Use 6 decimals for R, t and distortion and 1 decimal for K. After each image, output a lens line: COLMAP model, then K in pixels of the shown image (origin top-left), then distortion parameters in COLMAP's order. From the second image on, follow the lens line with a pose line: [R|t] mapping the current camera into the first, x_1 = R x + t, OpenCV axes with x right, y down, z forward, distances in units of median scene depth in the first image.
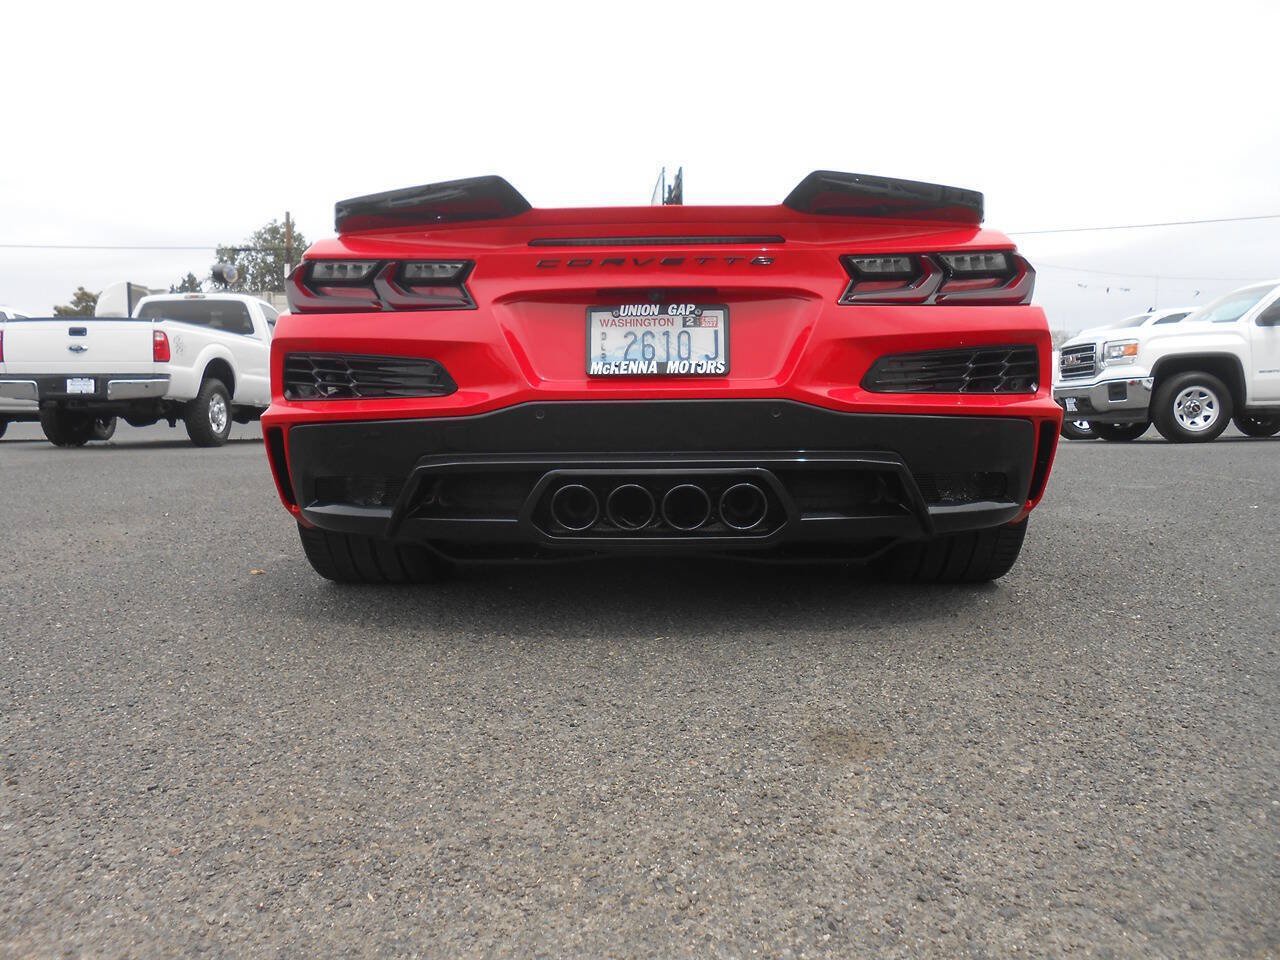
lens RADIAL K [[989.7, 0, 634.5], [0, 989.7, 469.8], [0, 0, 1]] dist [-0.028771, 0.040163]
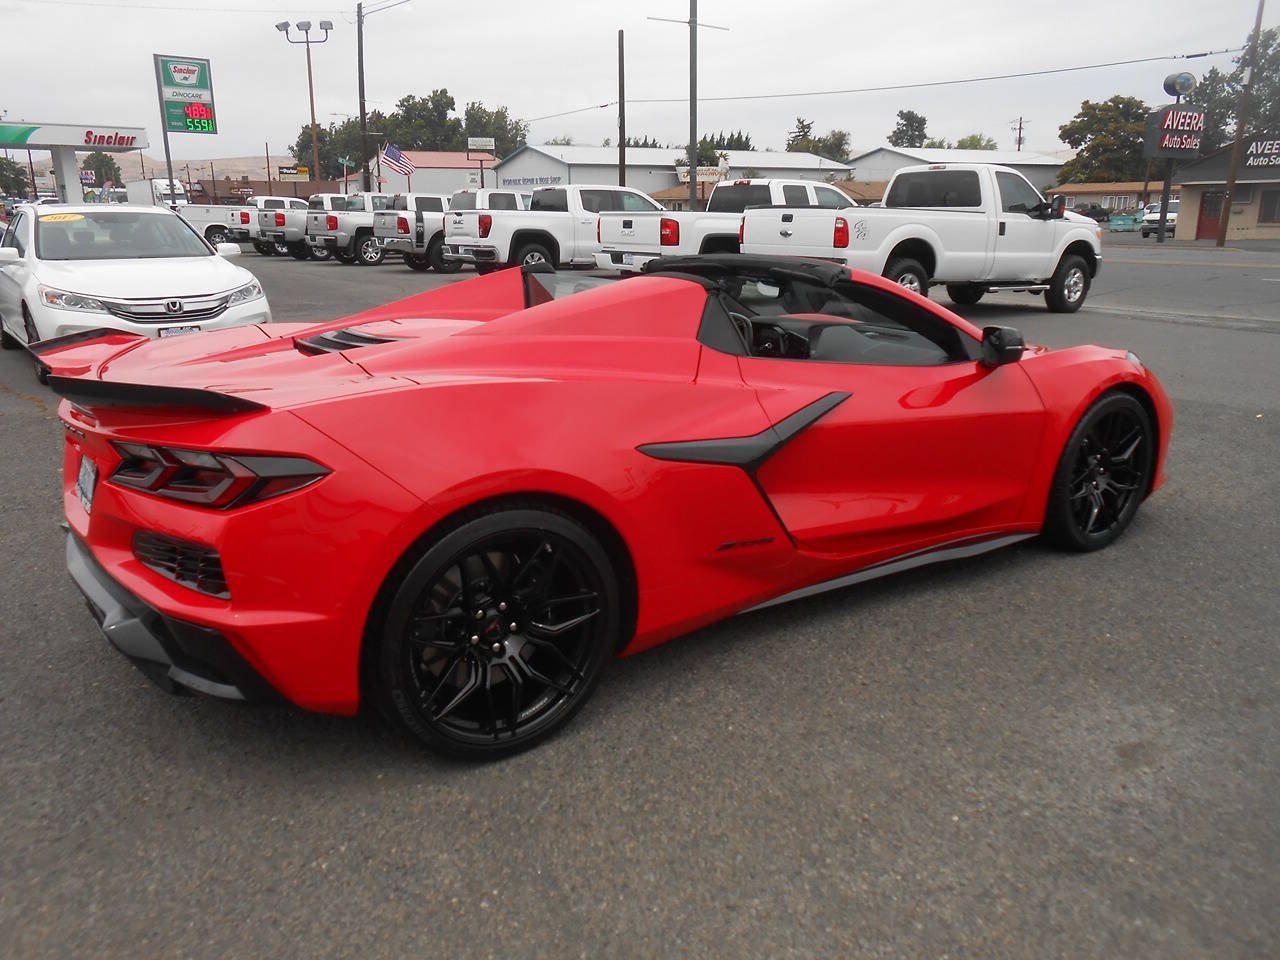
lens RADIAL K [[988.2, 0, 639.2], [0, 988.2, 475.3], [0, 0, 1]] dist [-0.035079, 0.059043]
pose [[0.580210, 0.210526, -0.786788, 1.435320], [-0.051375, 0.973552, 0.222614, -0.455036], [0.812845, -0.088742, 0.575680, 0.817376]]
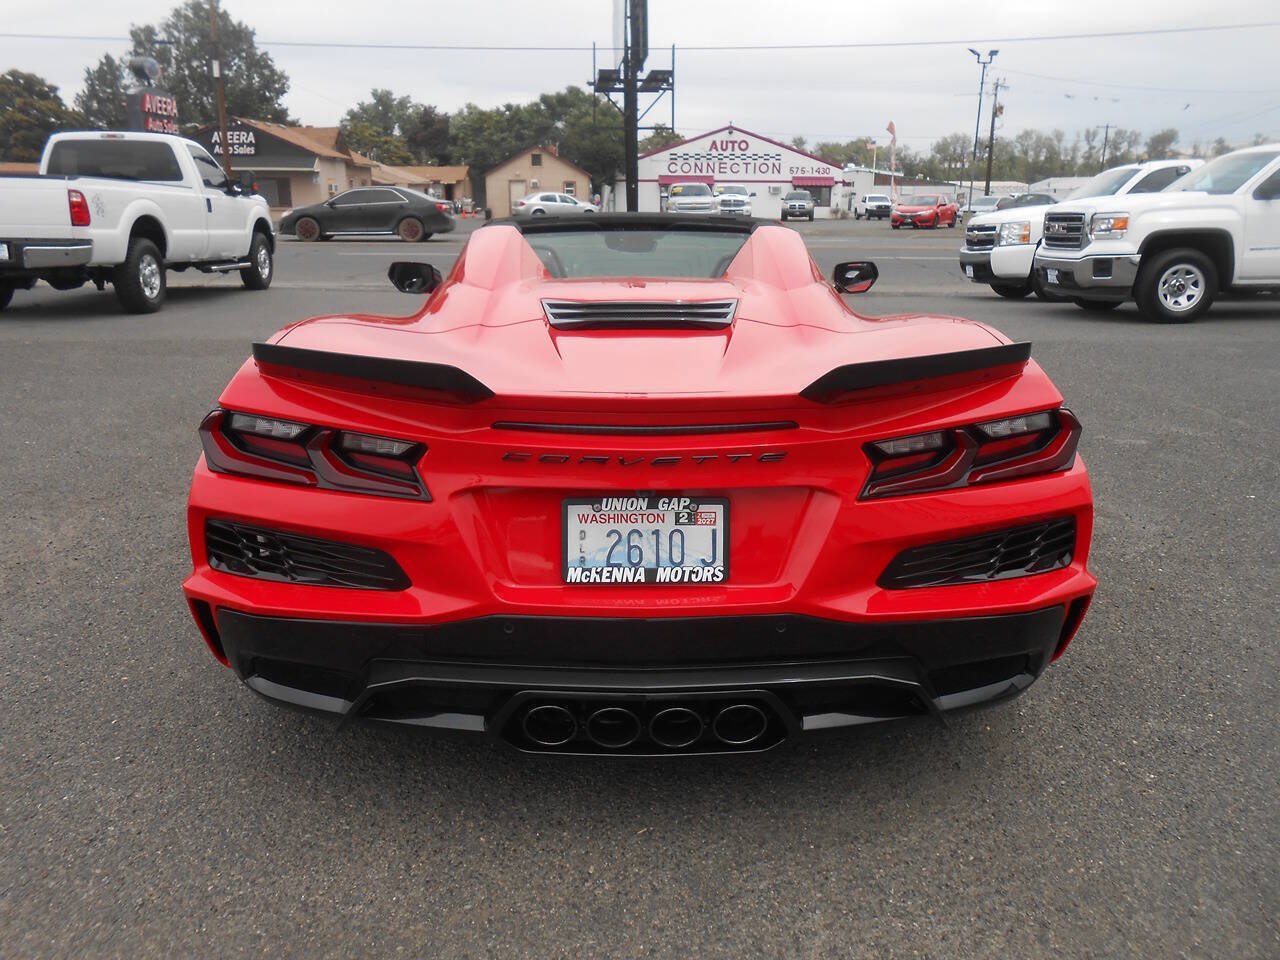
lens RADIAL K [[995.5, 0, 633.8], [0, 995.5, 467.1], [0, 0, 1]] dist [-0.041616, 0.072914]
pose [[0.999198, -0.001611, 0.040011, -0.020517], [-0.006281, 0.980520, 0.196320, -0.351173], [-0.039548, -0.196414, 0.979723, 0.166683]]
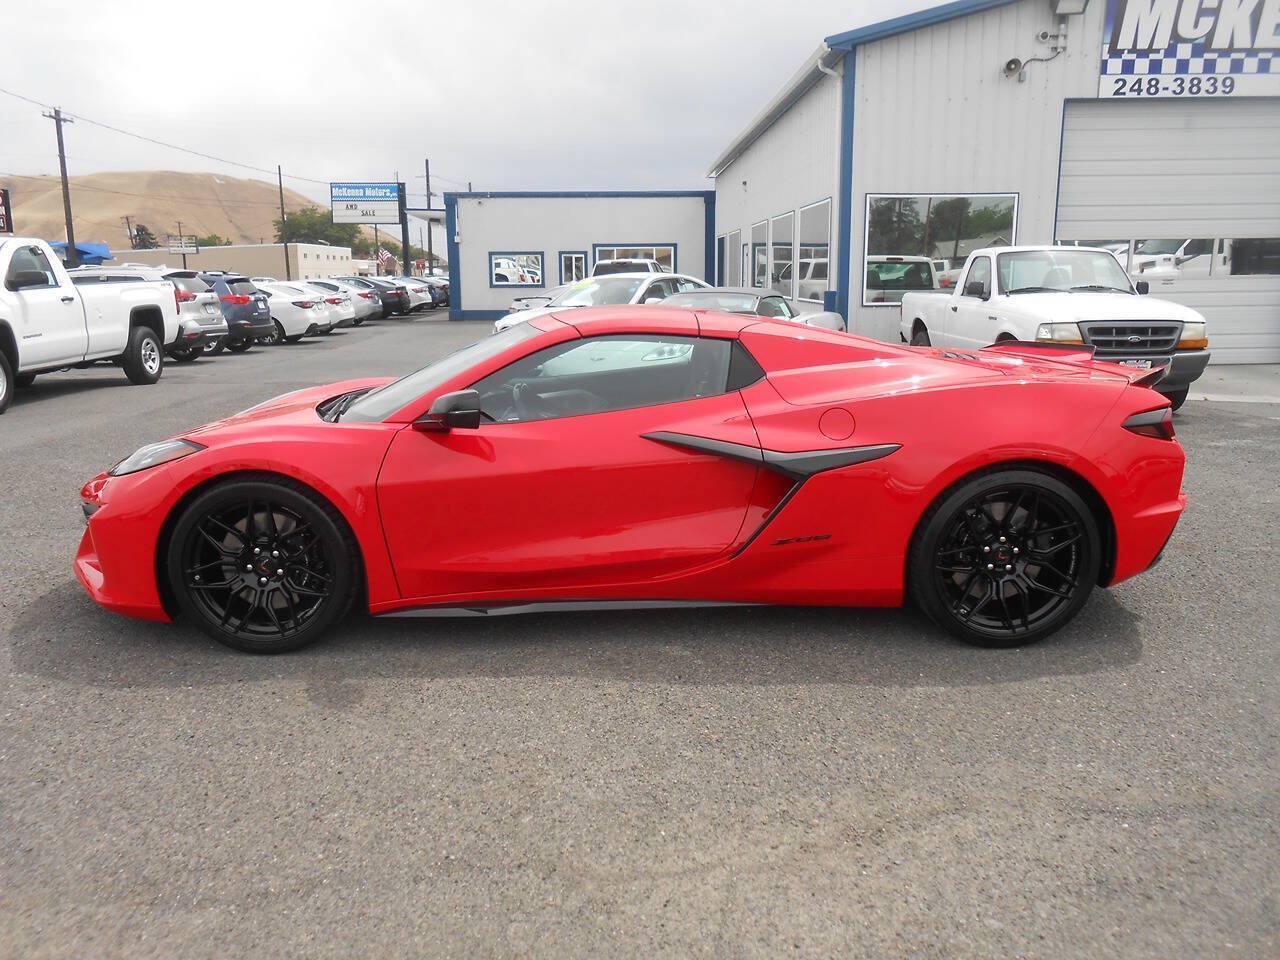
lens RADIAL K [[983.4, 0, 640.0], [0, 983.4, 480.0], [0, 0, 1]] dist [-0.031625, 0.044640]
pose [[-0.080900, -0.191842, 0.978086, -1.915450], [0.071201, 0.977683, 0.197652, -0.499478], [-0.994176, 0.085631, -0.065435, 2.035422]]
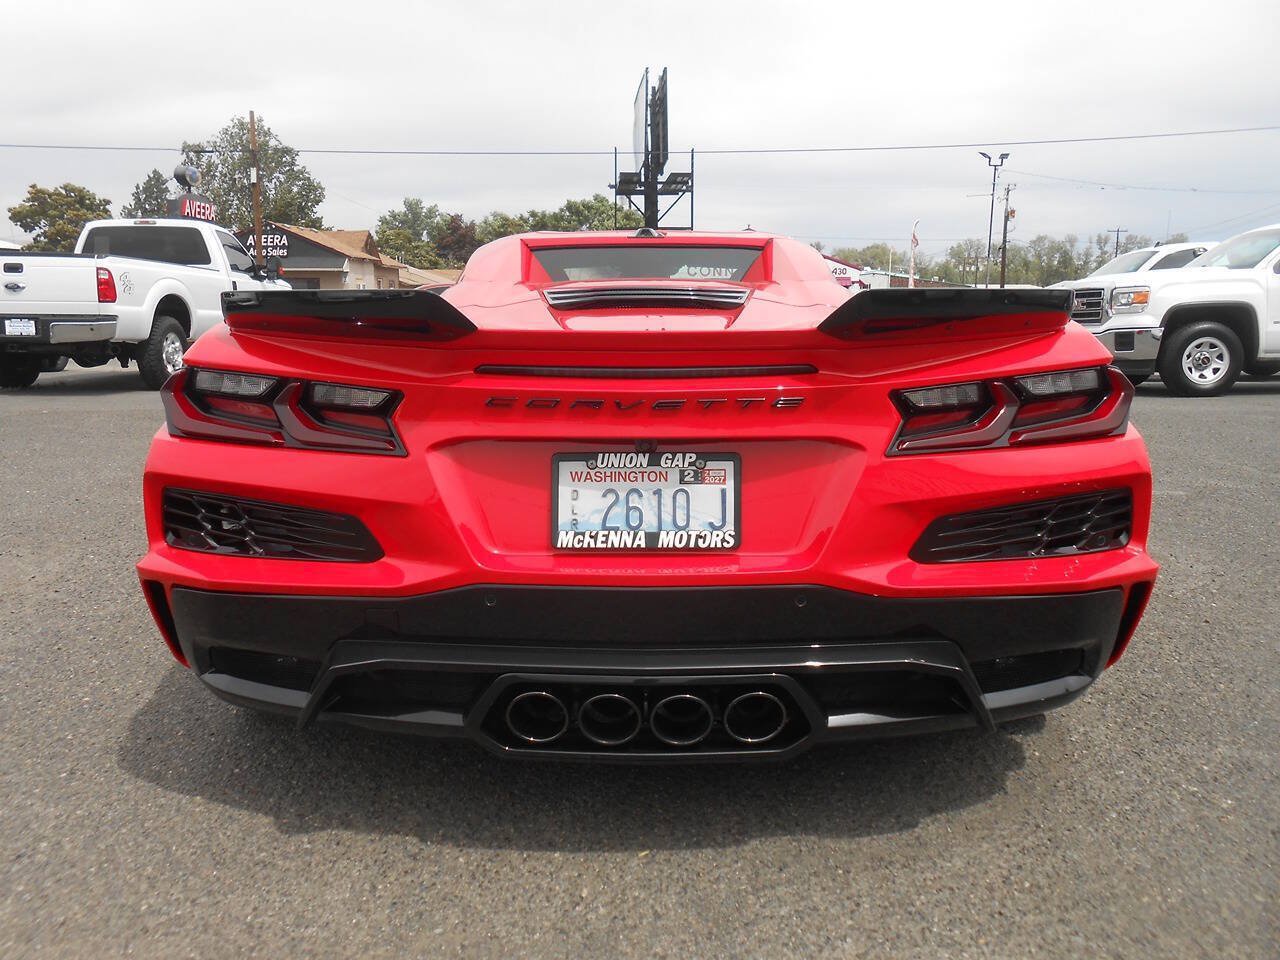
lens RADIAL K [[989.7, 0, 634.5], [0, 989.7, 469.8], [0, 0, 1]] dist [-0.028771, 0.040163]
pose [[0.999806, 0.003507, 0.019401, -0.000508], [-0.005416, 0.995052, 0.099204, -0.223576], [-0.018957, -0.099290, 0.994878, 0.240429]]
